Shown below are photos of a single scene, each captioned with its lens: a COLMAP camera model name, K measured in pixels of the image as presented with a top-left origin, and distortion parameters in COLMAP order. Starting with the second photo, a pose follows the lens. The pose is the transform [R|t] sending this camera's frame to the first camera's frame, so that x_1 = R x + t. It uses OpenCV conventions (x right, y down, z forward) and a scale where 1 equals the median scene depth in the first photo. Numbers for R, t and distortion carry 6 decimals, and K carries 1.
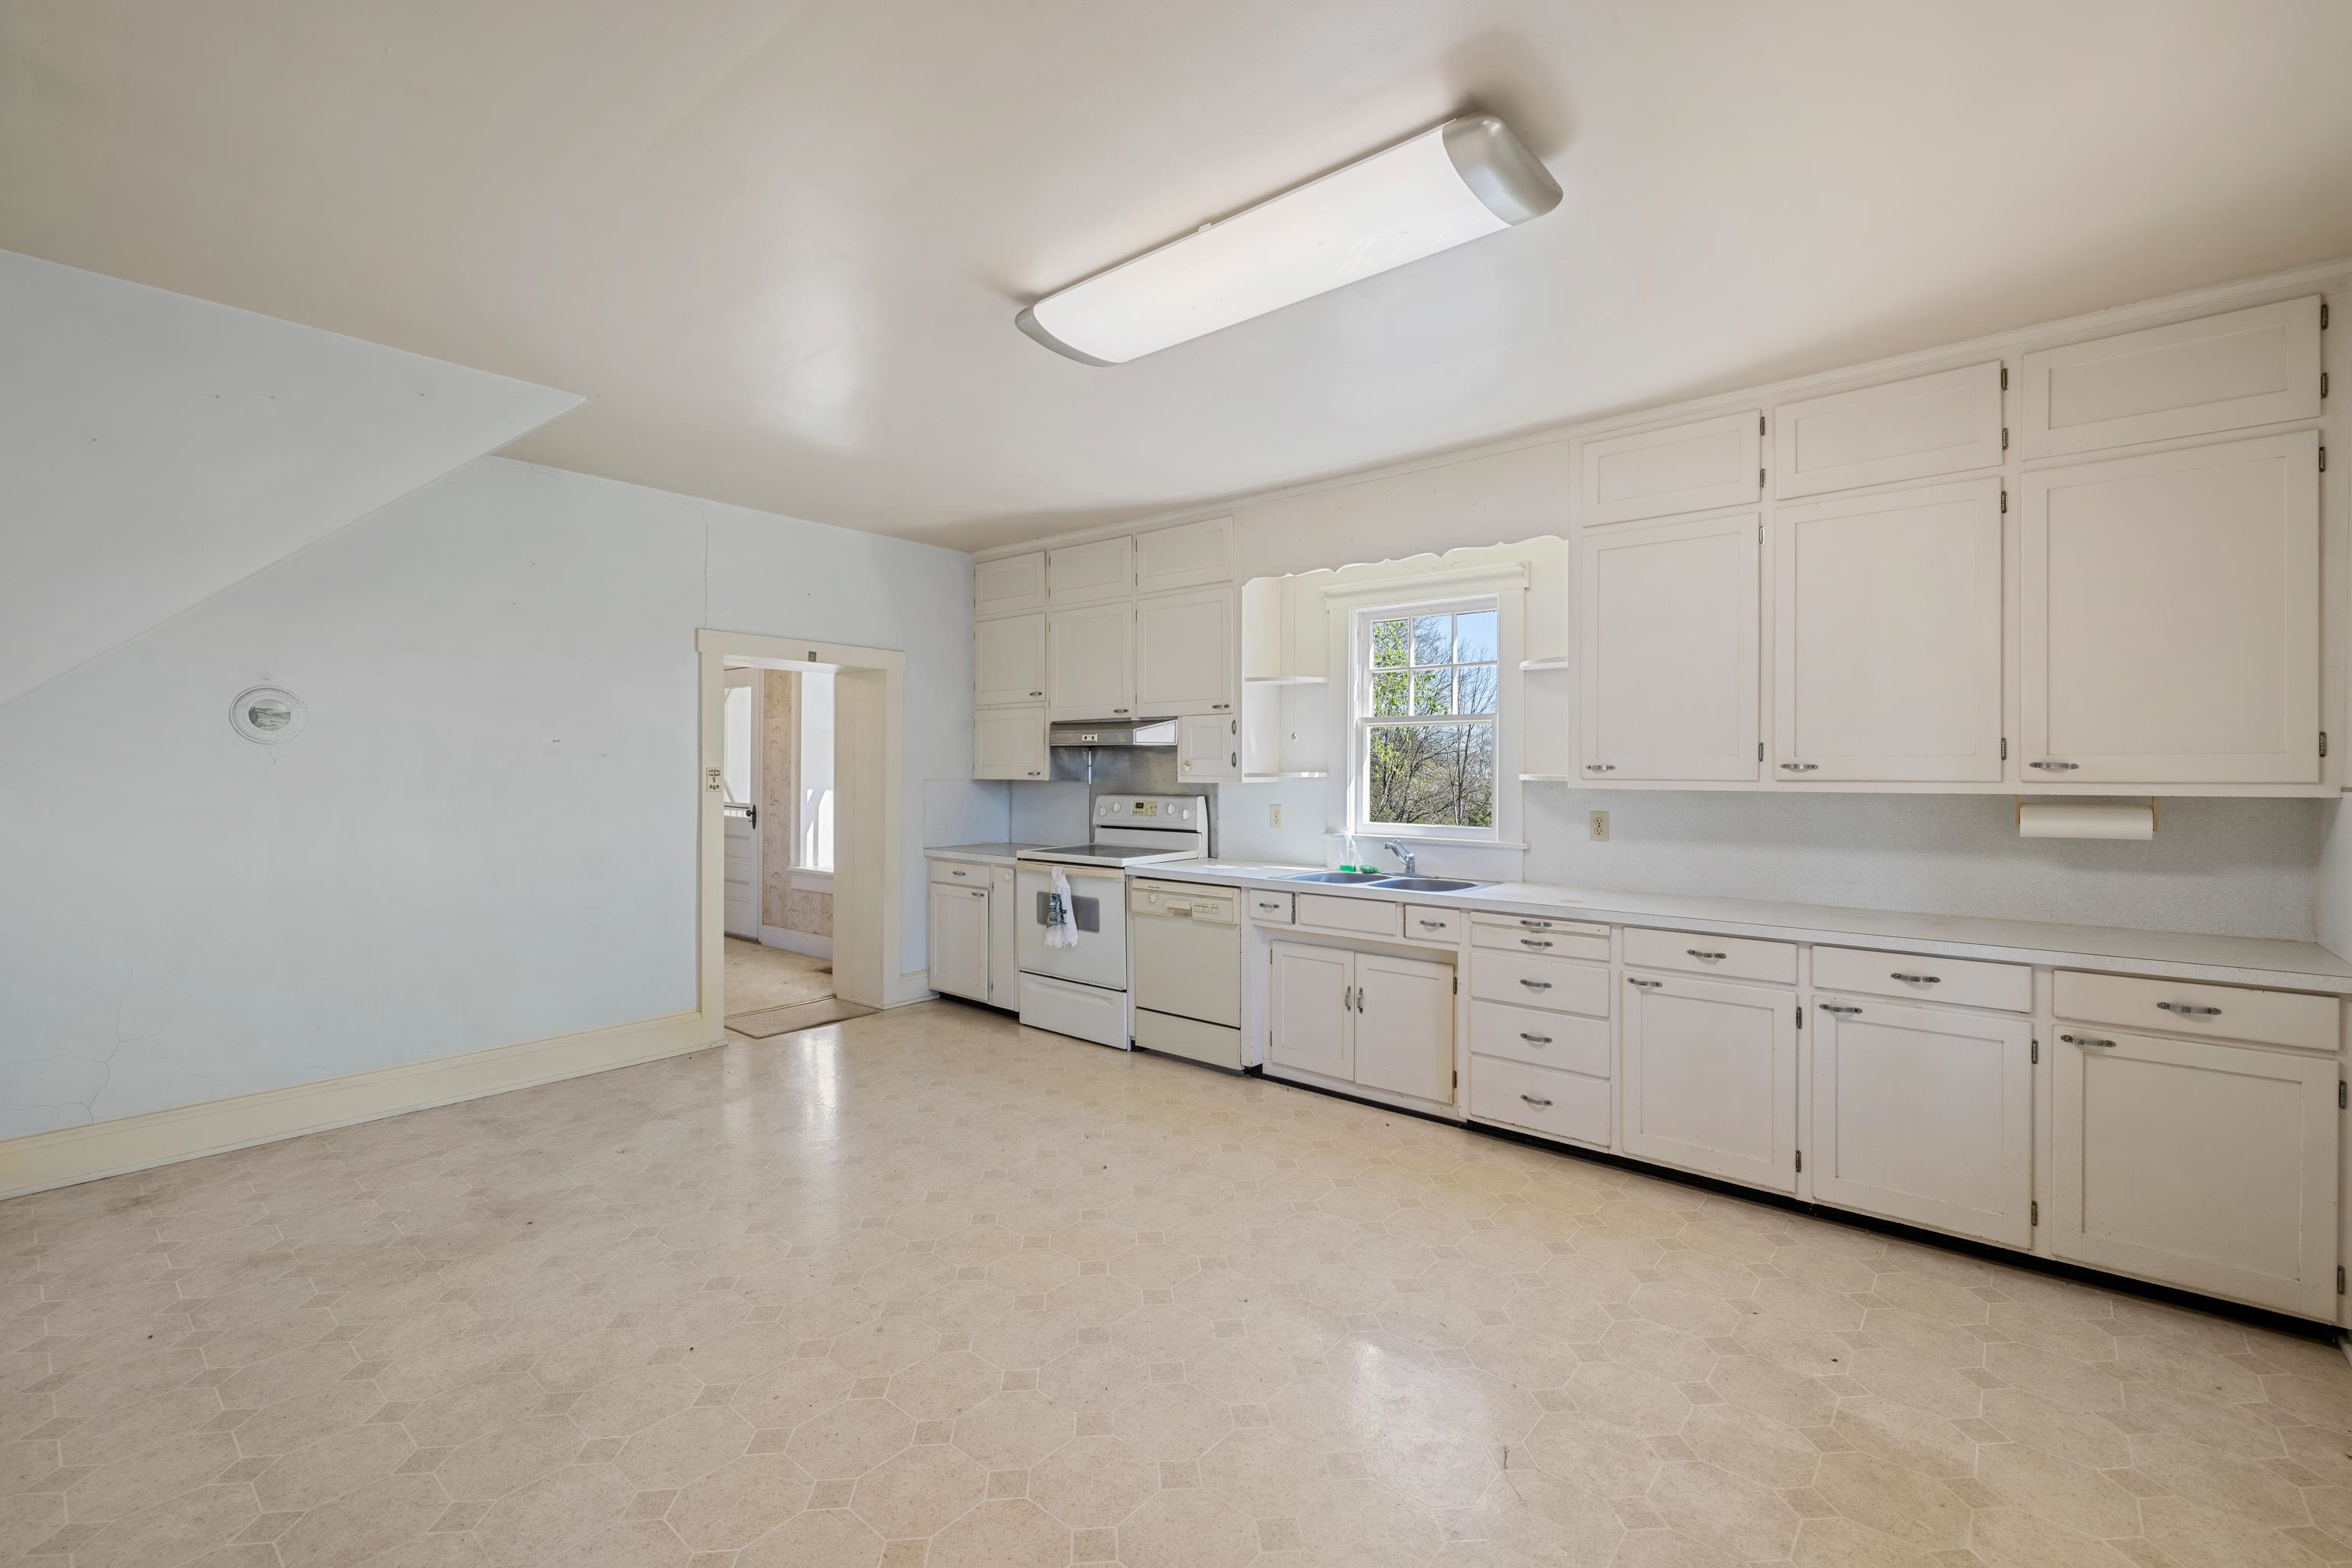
lens RADIAL K [[986.9, 0, 1173.1], [0, 986.9, 781.5], [0, 0, 1]] dist [0.012459, -0.000362]
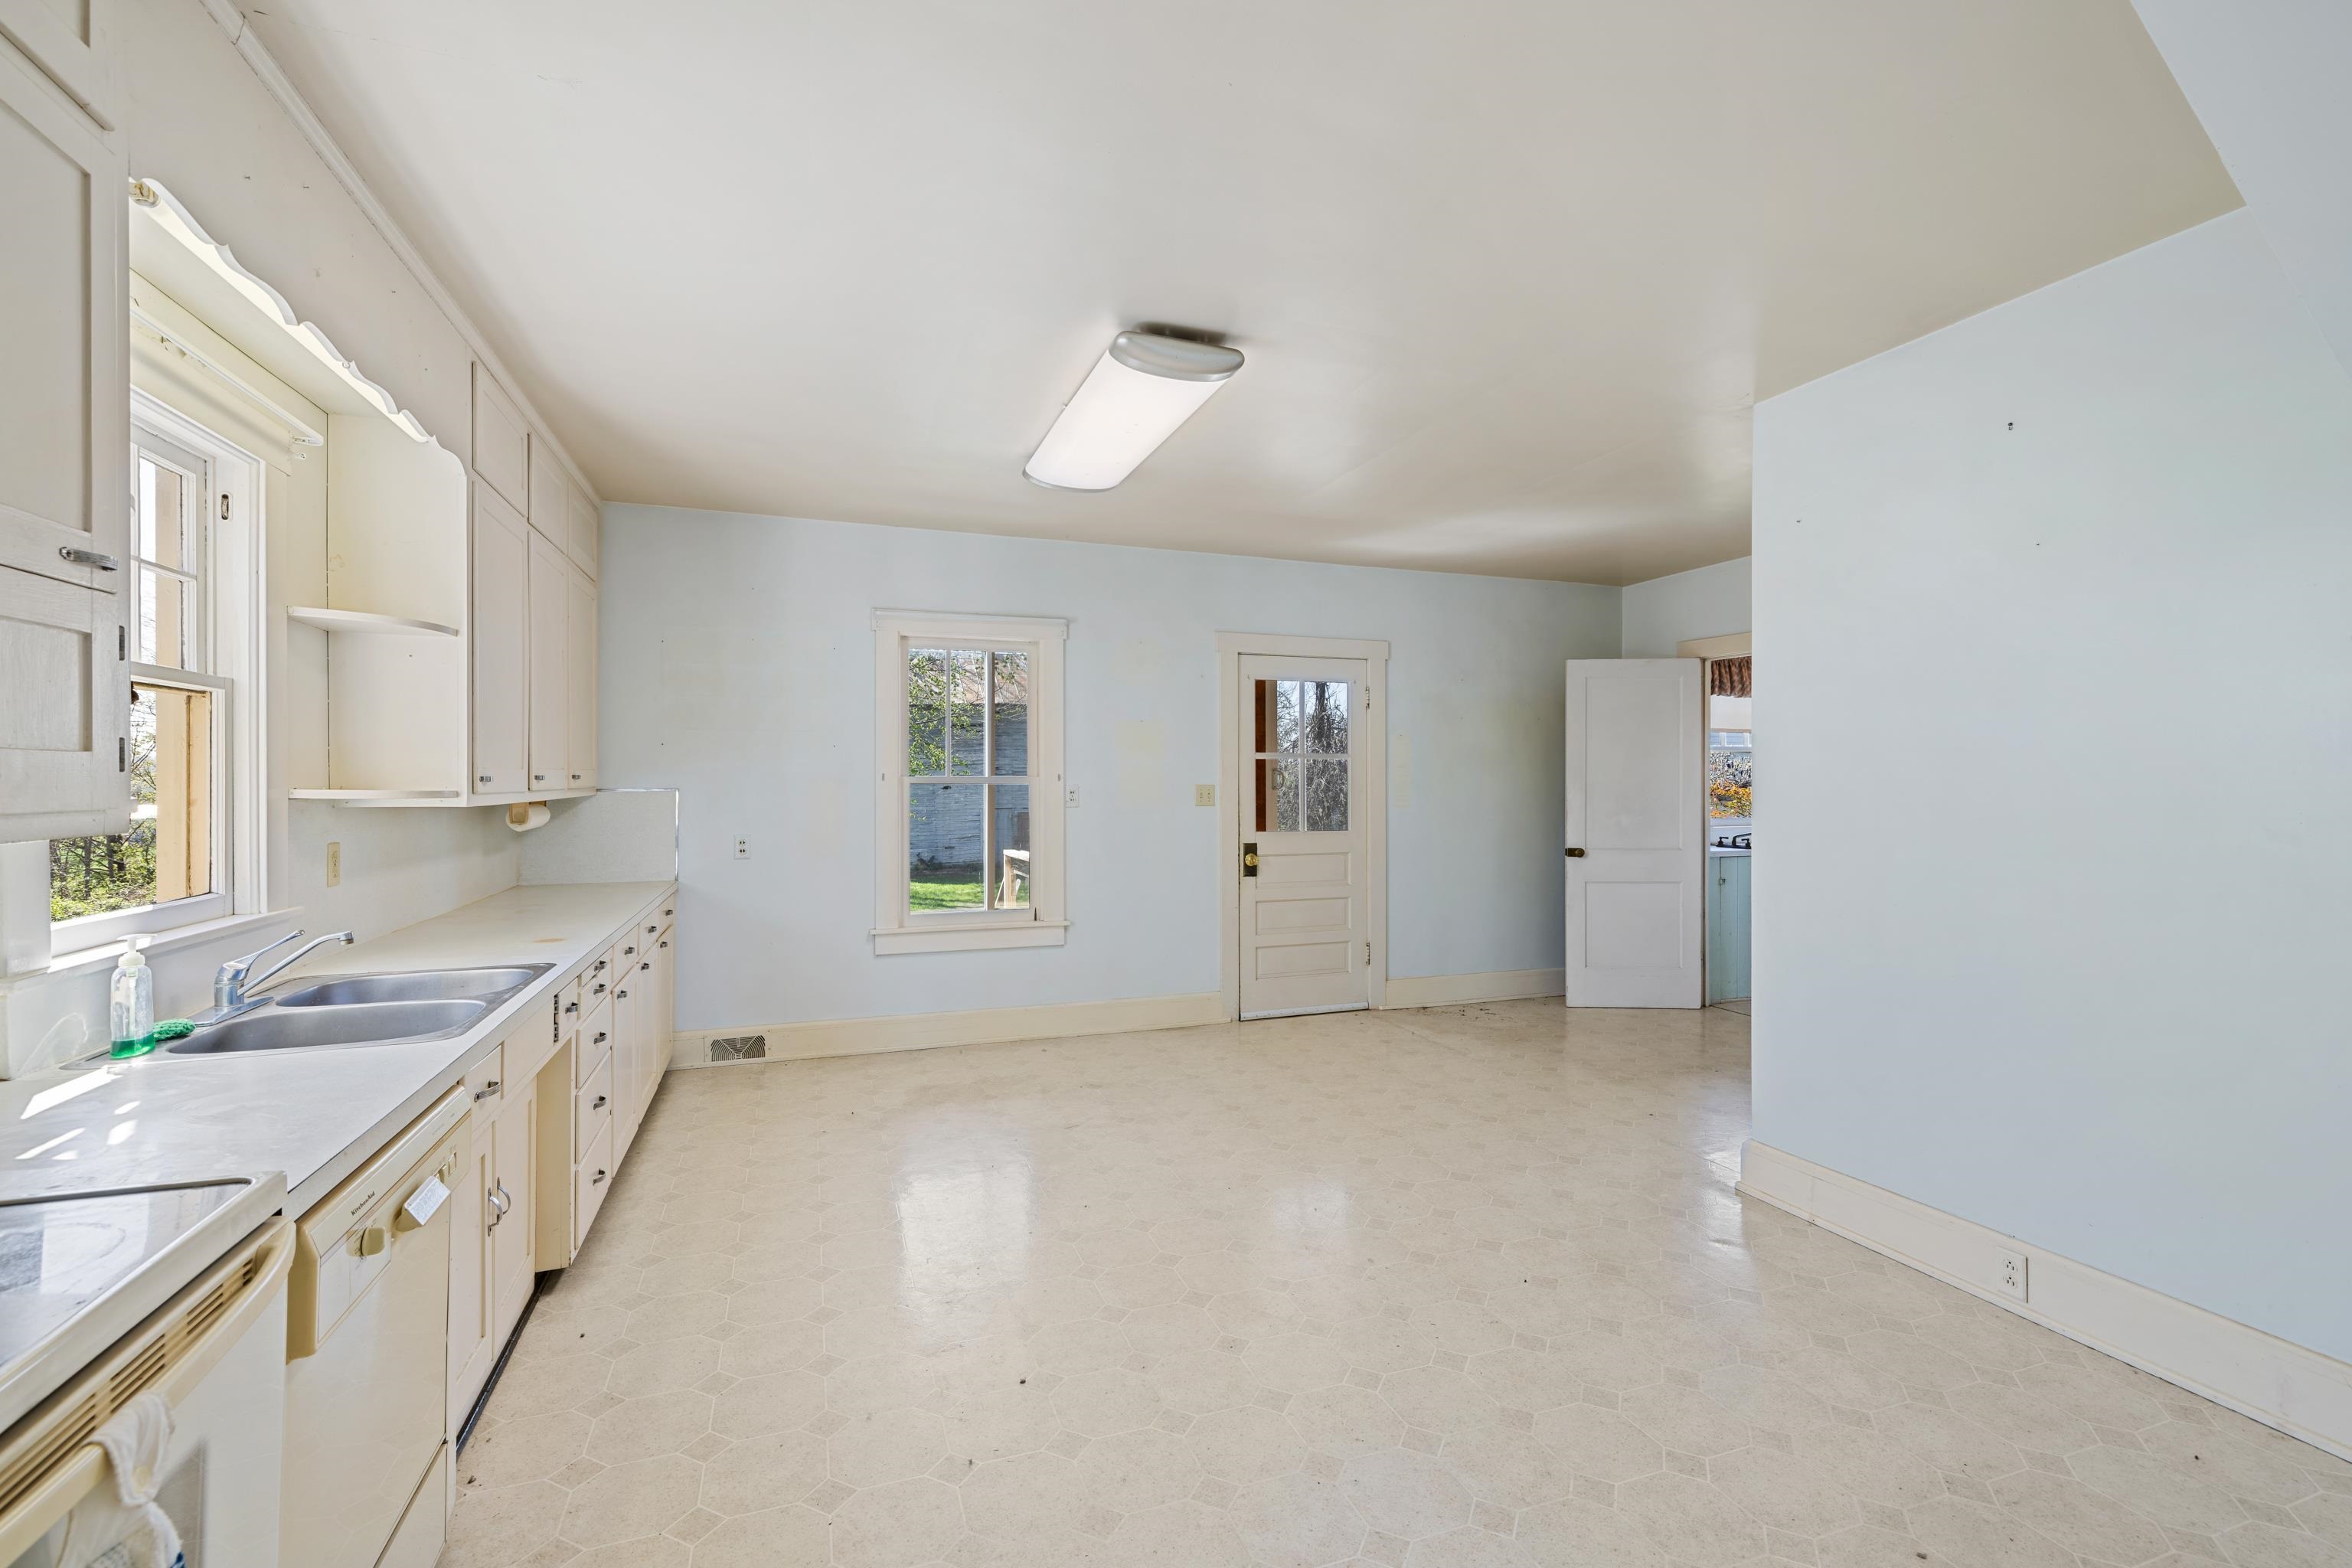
lens RADIAL K [[986.9, 0, 1173.1], [0, 986.9, 781.5], [0, 0, 1]] dist [0.012459, -0.000362]
pose [[-0.861352, -0.004073, 0.507992, -0.657514], [0.003803, 0.999888, 0.014464, -0.030691], [-0.507994, 0.014391, -0.861240, 2.021085]]
